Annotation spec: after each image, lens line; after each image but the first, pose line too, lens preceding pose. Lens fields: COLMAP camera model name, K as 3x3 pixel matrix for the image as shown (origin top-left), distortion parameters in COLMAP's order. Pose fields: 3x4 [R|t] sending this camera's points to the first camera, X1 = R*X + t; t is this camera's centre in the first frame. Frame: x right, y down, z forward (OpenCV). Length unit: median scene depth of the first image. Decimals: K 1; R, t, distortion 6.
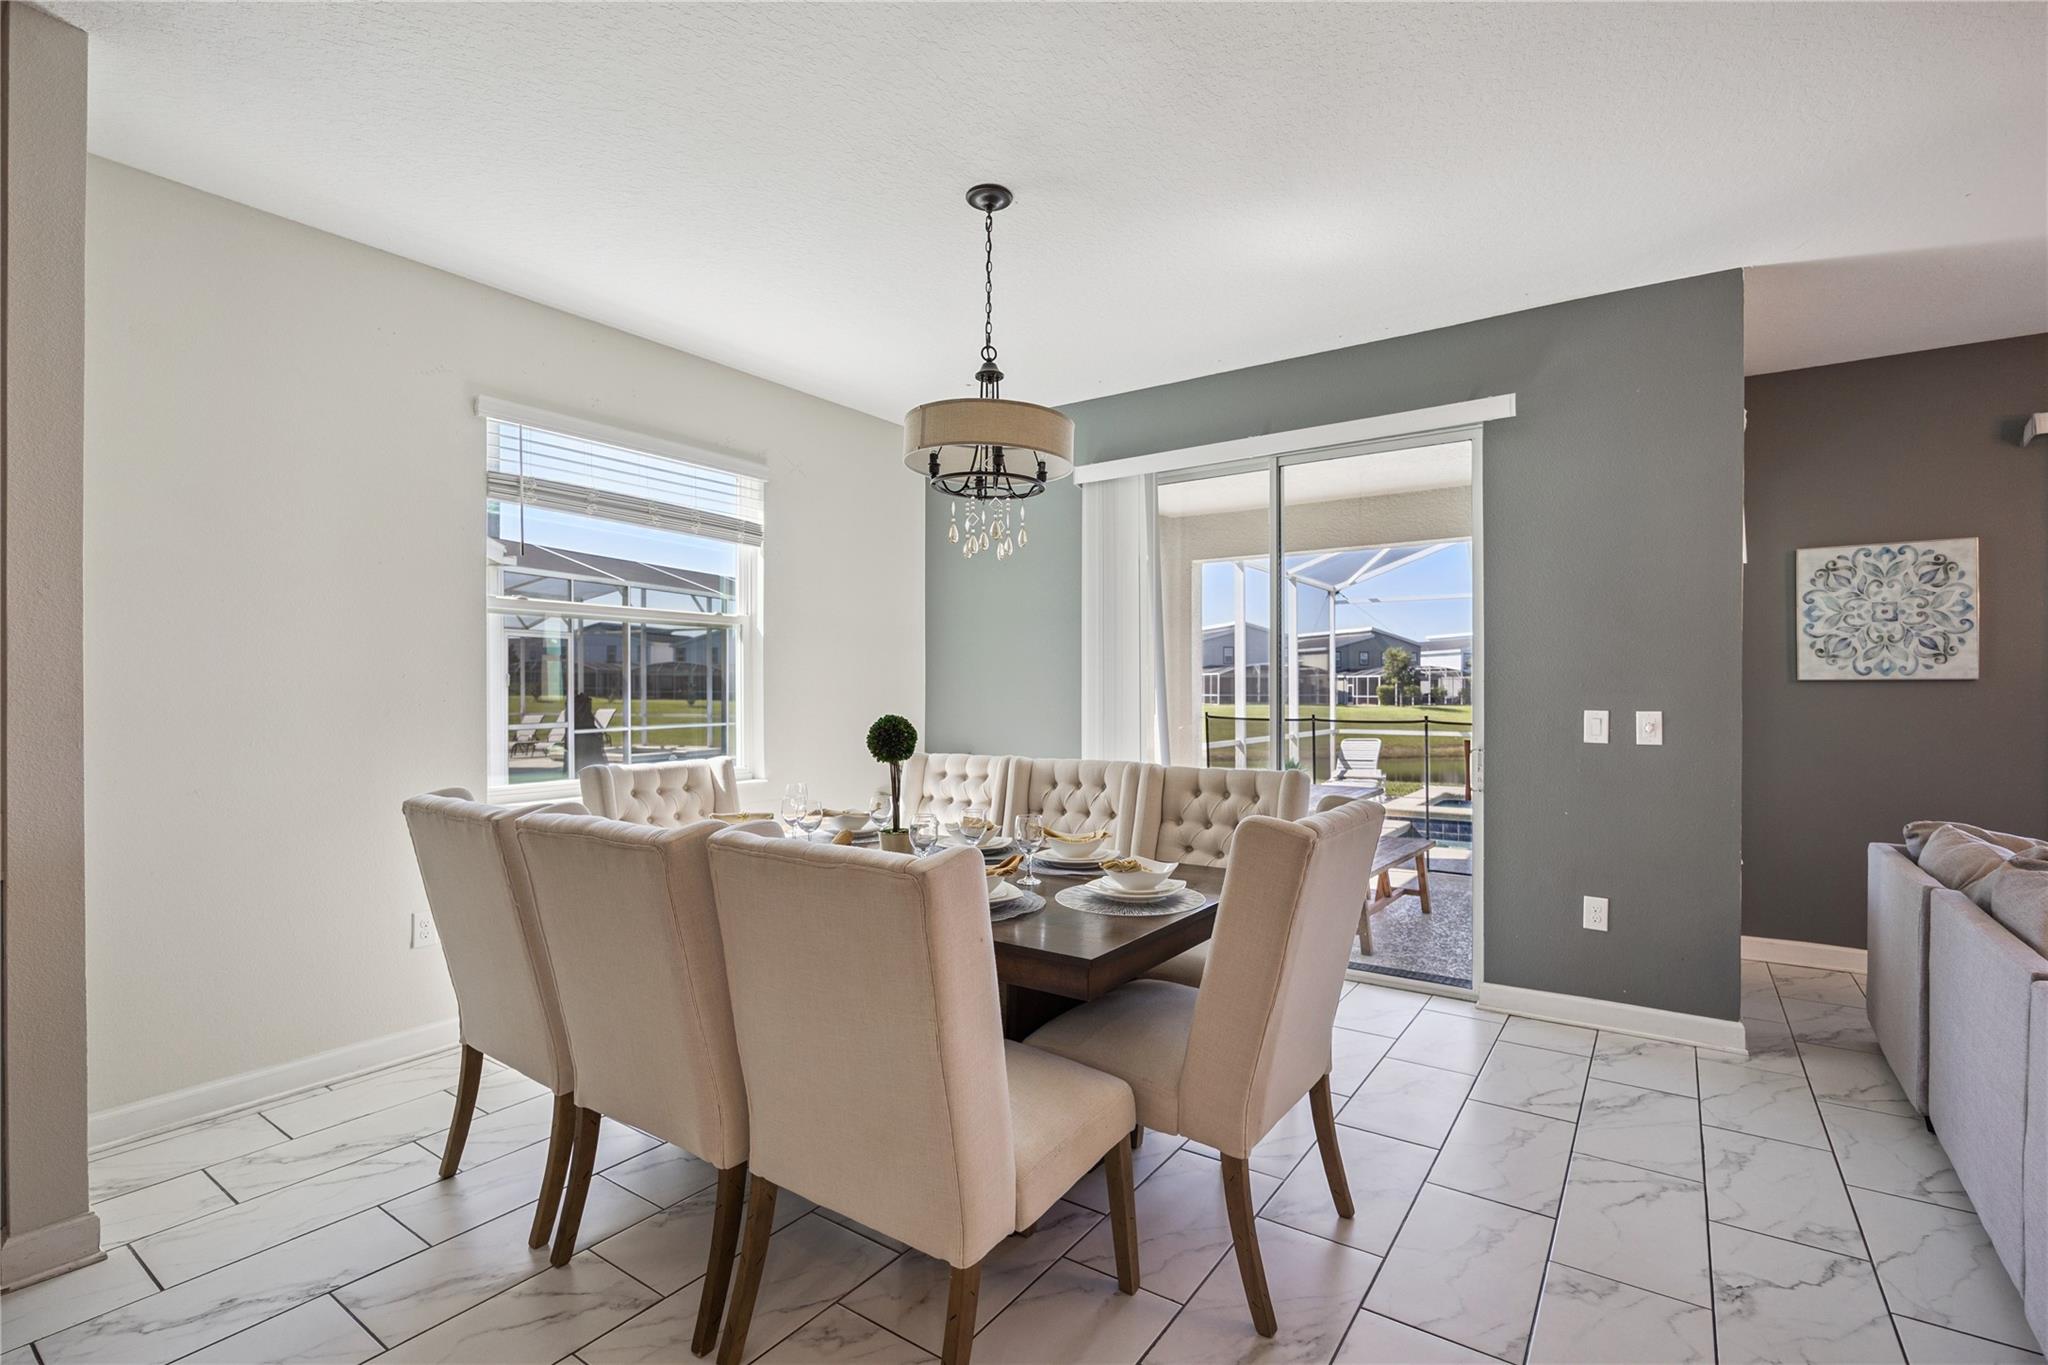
lens RADIAL K [[915.1, 0, 1025.7], [0, 915.1, 698.1], [0, 0, 1]] dist [-0.009318, -0.000479]
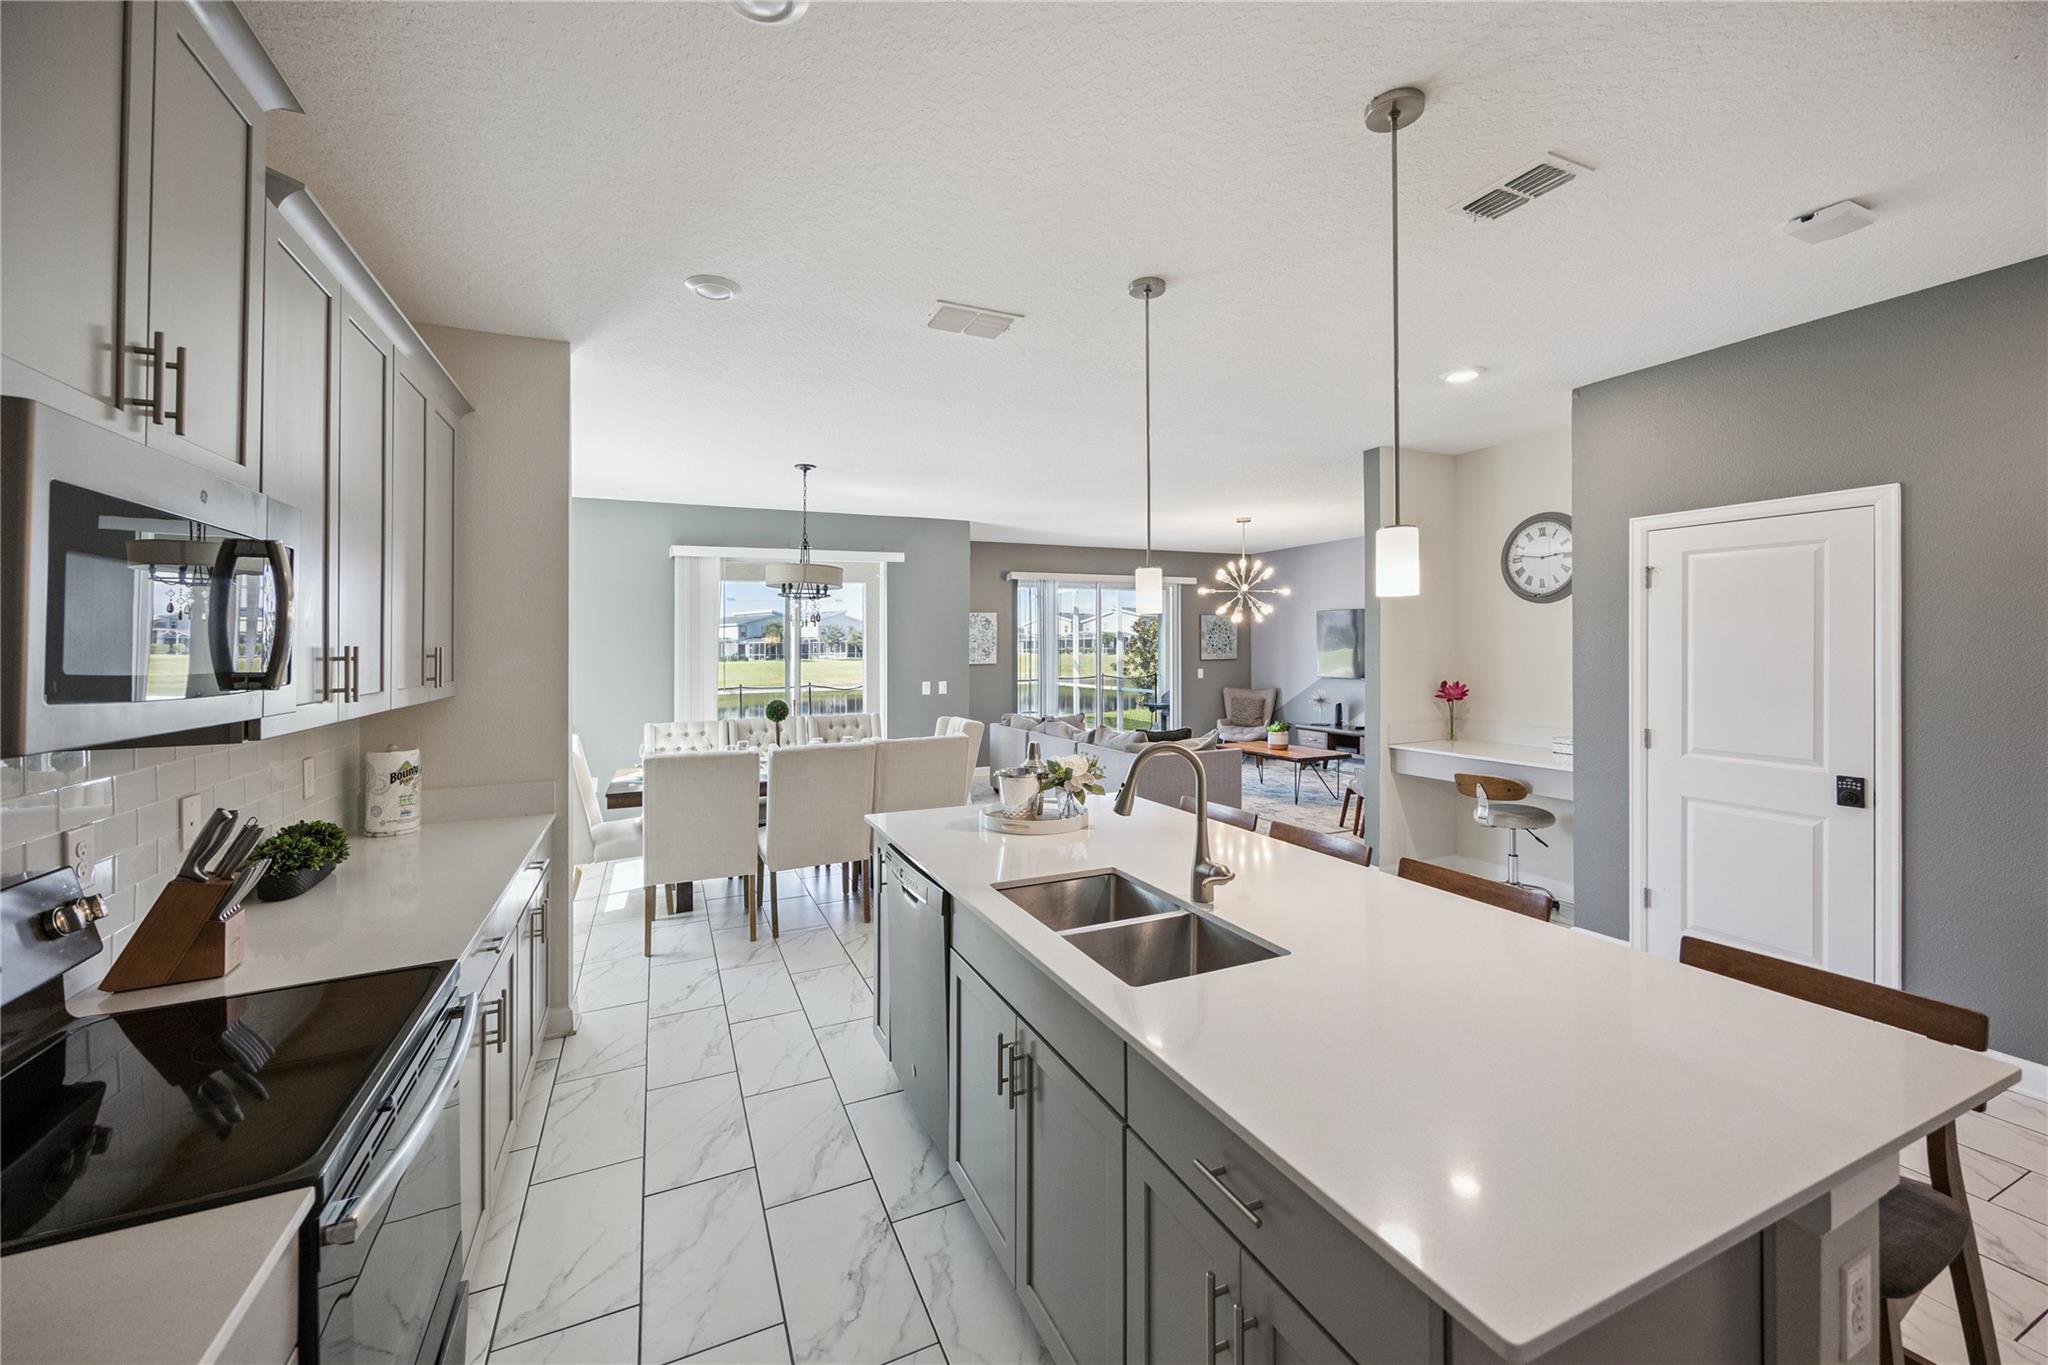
lens RADIAL K [[802.0, 0, 1022.3], [0, 802.0, 638.1], [0, 0, 1]] dist [-0.000402, -0.000033]
pose [[0.508500, 0.003984, 0.861053, -0.971563], [0.015773, 0.999778, -0.013941, -0.060277], [-0.860917, 0.020671, 0.508325, -0.303587]]
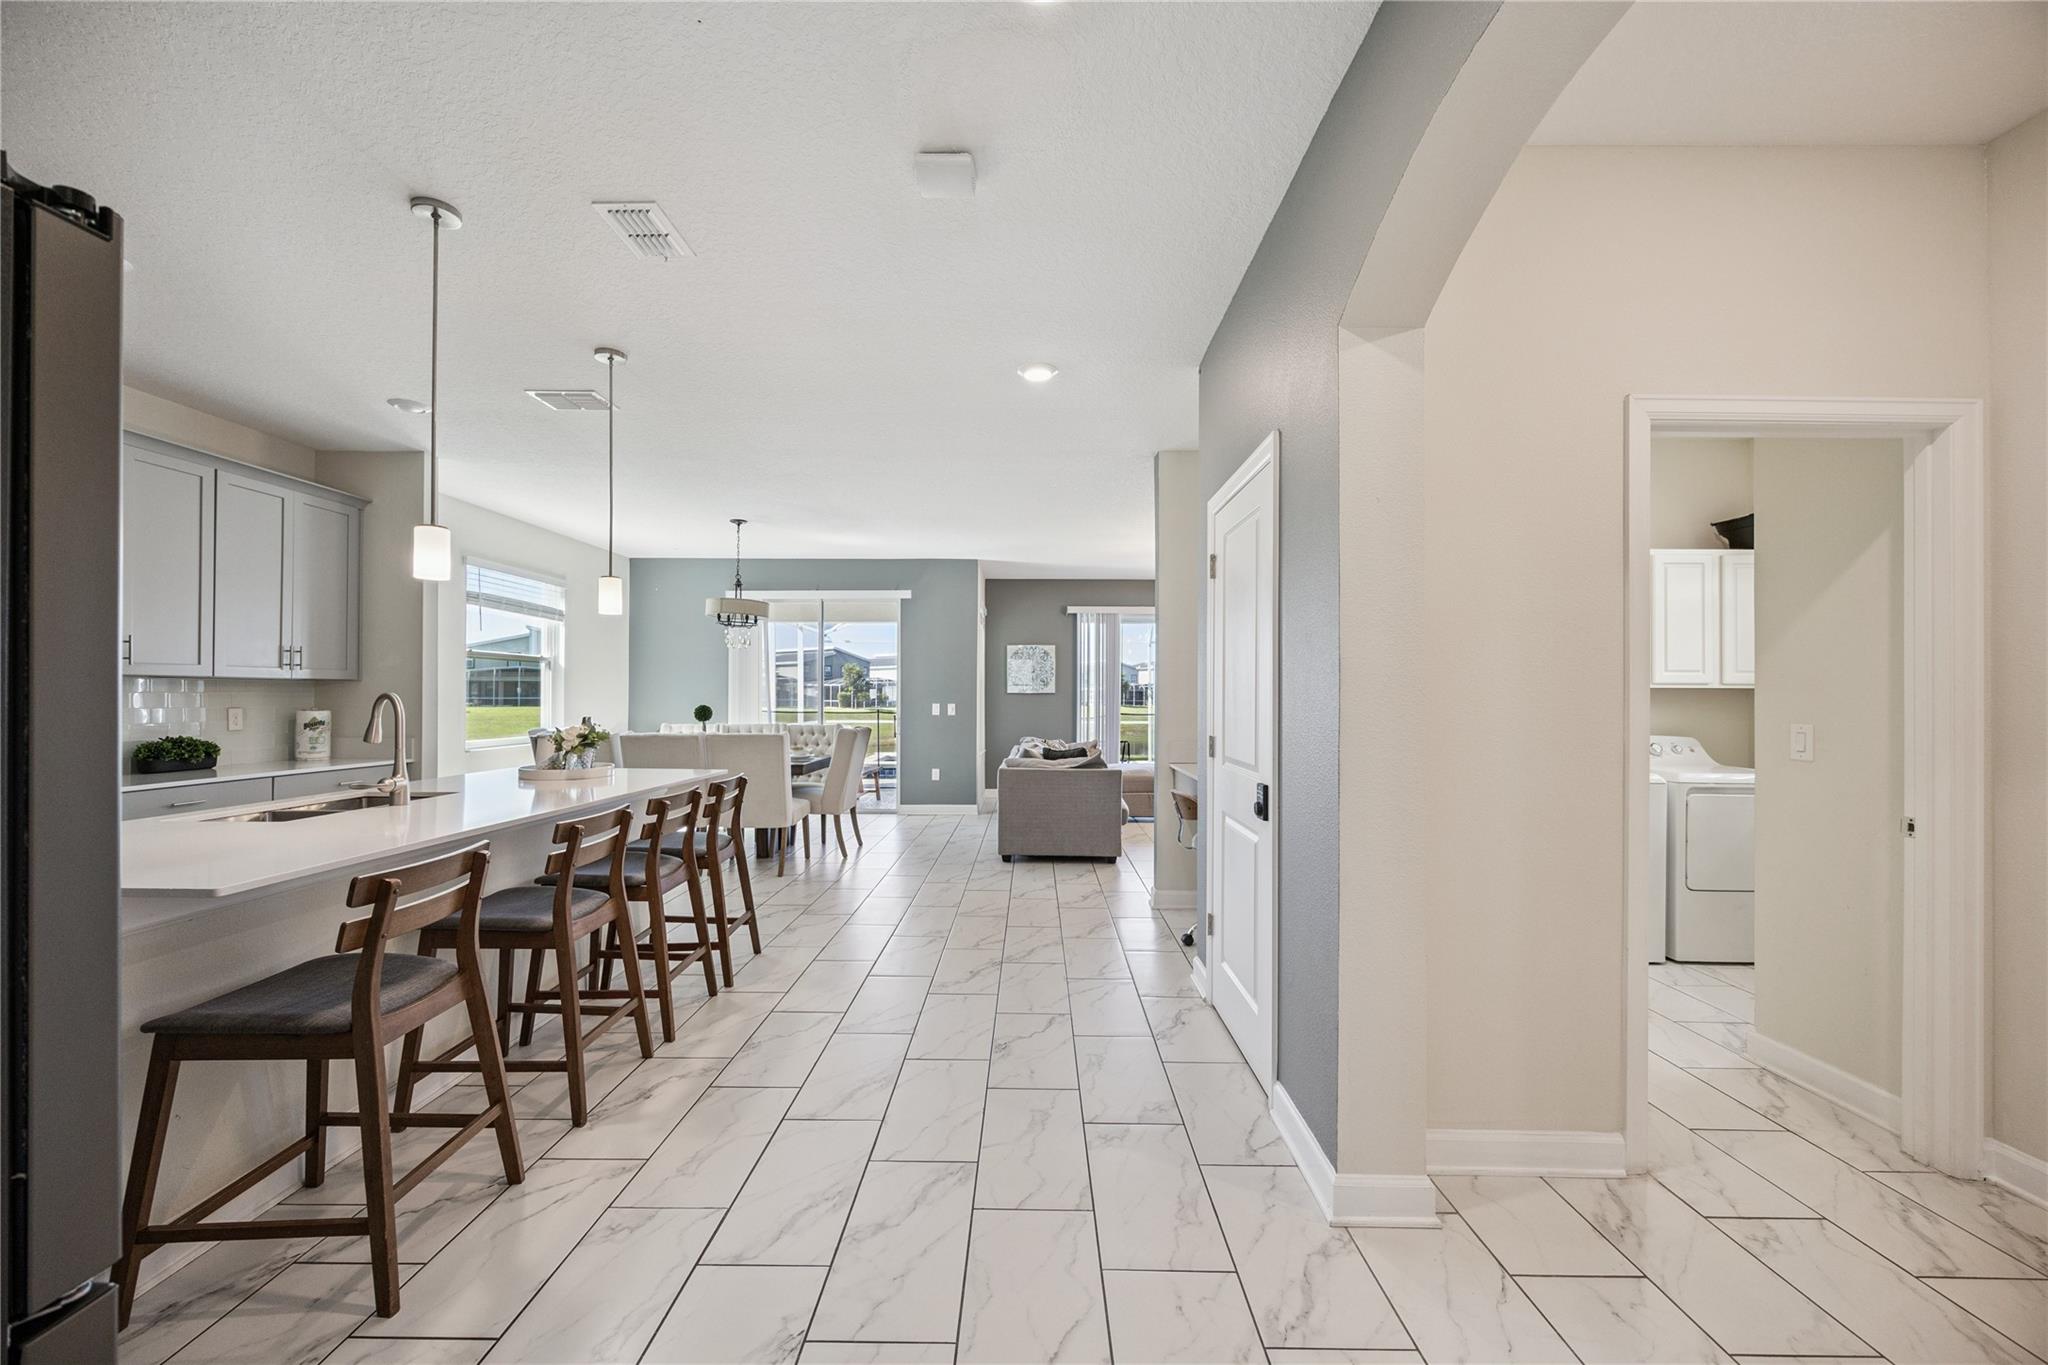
lens RADIAL K [[782.8, 0, 1026.1], [0, 782.8, 687.3], [0, 0, 1]] dist [0.000310, -0.000114]
pose [[0.821723, 0.009276, 0.569811, -0.453651], [0.001763, 0.999821, -0.018818, 0.007658], [-0.569884, 0.016468, 0.821560, -0.988588]]
